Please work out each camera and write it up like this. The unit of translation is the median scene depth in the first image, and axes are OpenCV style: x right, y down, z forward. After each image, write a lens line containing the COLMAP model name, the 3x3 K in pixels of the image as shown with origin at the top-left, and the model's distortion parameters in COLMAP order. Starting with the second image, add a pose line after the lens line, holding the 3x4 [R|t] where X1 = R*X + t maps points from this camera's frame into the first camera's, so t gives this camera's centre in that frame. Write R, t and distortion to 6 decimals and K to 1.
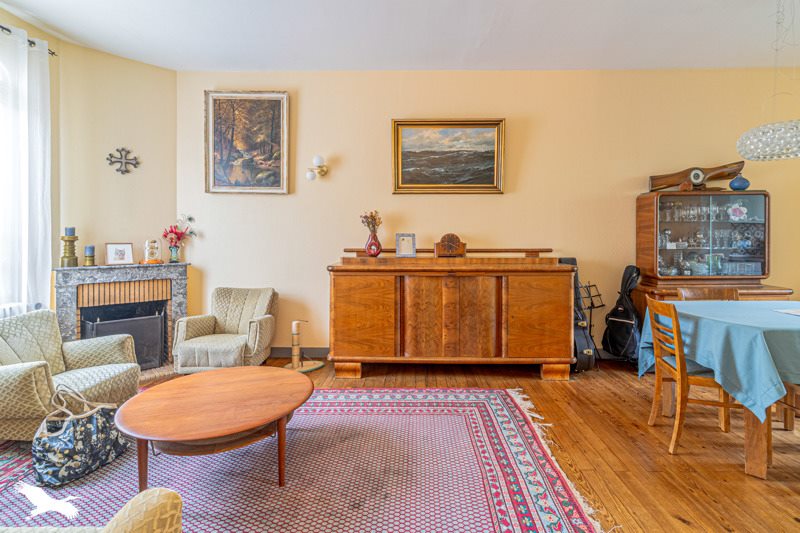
lens RADIAL K [[388.4, 0, 412.3], [0, 388.4, 236.8], [0, 0, 1]] dist [-0.004839, -0.000625]
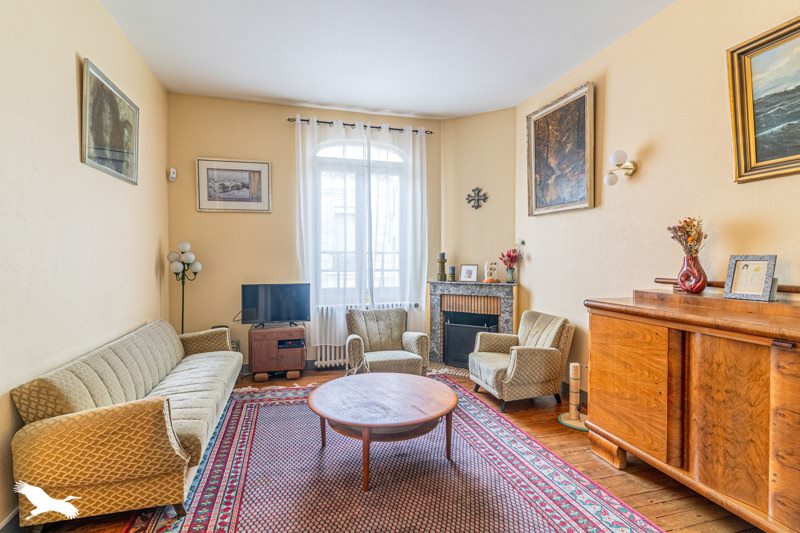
lens RADIAL K [[388.4, 0, 398.4], [0, 388.4, 264.3], [0, 0, 1]] dist [-0.004839, -0.000625]
pose [[0.274333, 0.014941, -0.961519, 0.373493], [-0.000394, 0.999881, 0.015425, -0.003739], [0.961635, -0.003853, 0.274306, 0.410422]]
